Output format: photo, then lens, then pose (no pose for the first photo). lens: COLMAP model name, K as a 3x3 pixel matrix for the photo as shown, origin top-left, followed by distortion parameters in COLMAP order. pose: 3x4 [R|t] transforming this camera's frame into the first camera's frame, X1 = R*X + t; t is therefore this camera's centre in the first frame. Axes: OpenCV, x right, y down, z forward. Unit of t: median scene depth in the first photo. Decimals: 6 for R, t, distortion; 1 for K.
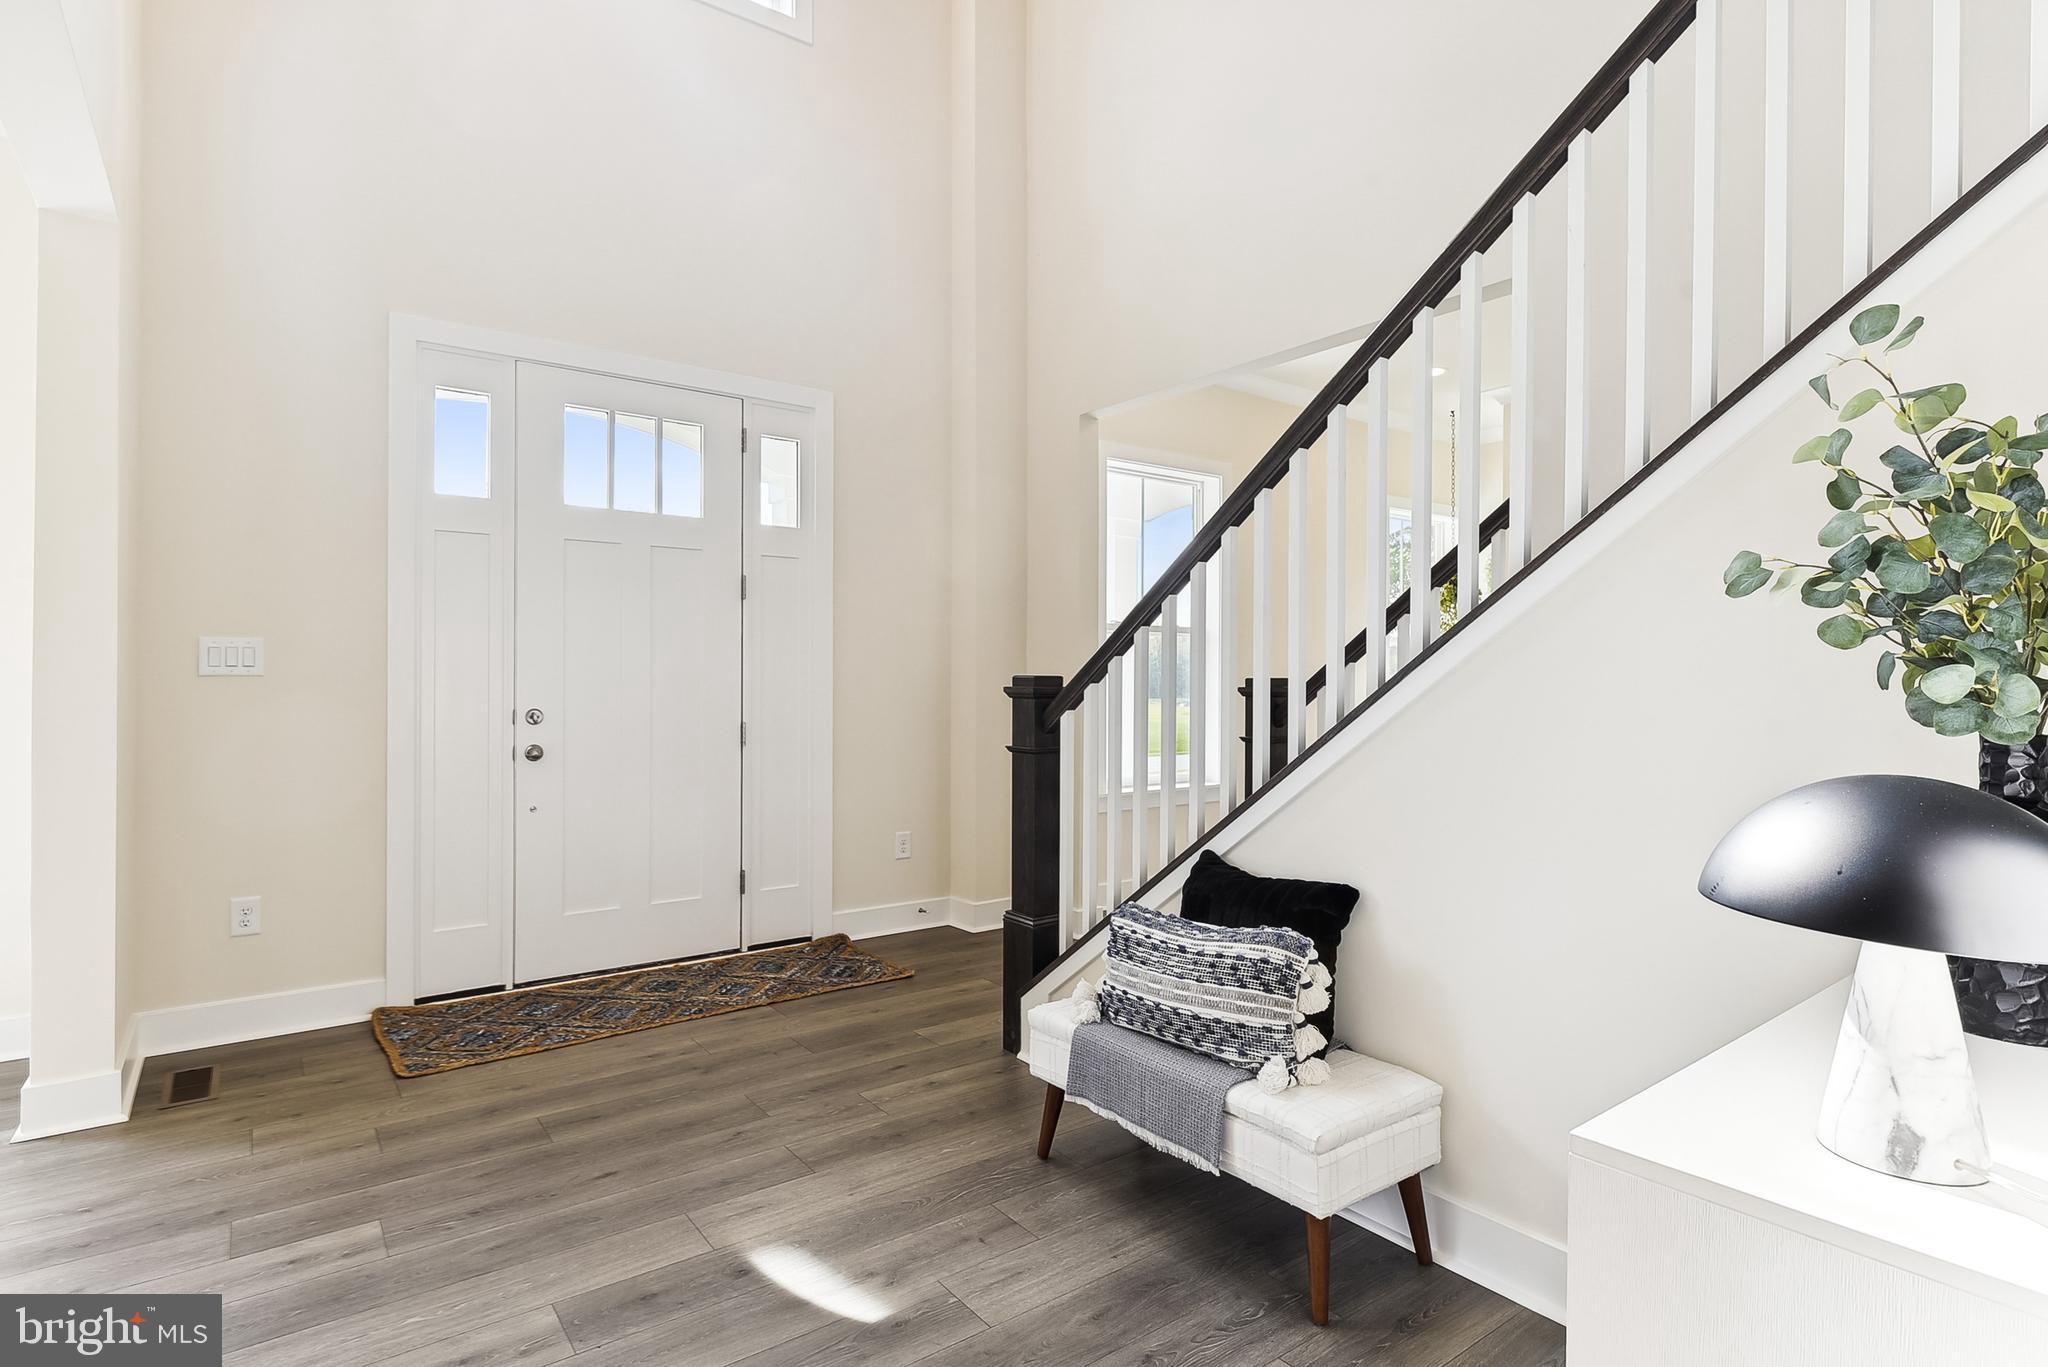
lens RADIAL K [[1052.2, 0, 1036.1], [0, 1052.2, 681.8], [0, 0, 1]] dist [0.012885, 0.000125]
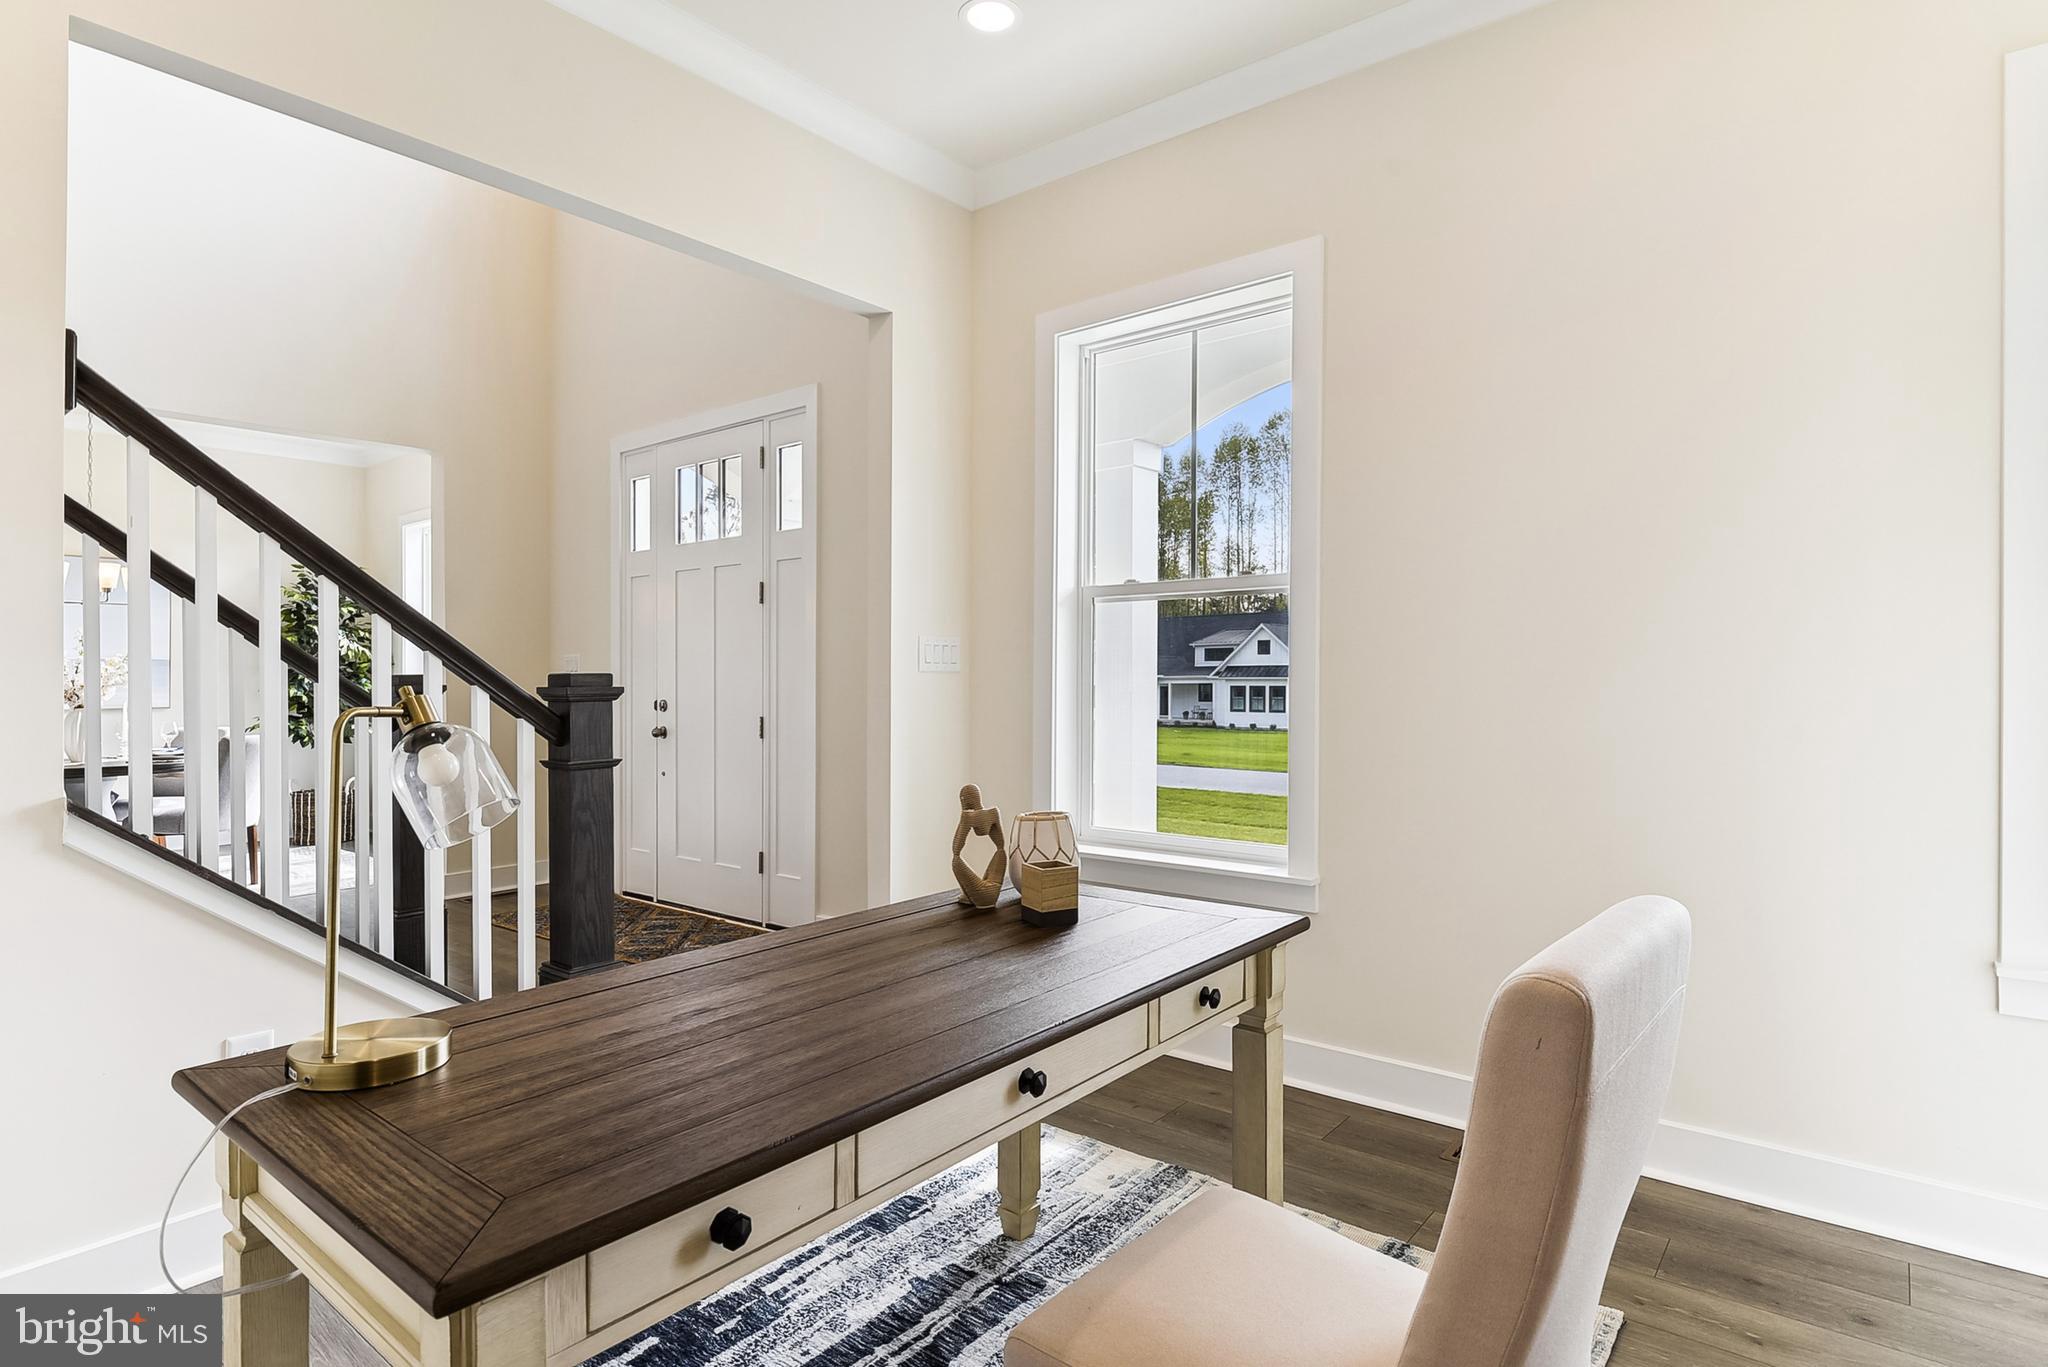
lens RADIAL K [[1052.2, 0, 1036.1], [0, 1052.2, 681.8], [0, 0, 1]] dist [0.012885, 0.000125]
pose [[0.248463, 0.003575, -0.968635, 0.855587], [0.007172, 0.999959, 0.005531, -0.001282], [0.968615, -0.008321, 0.248427, 1.012160]]
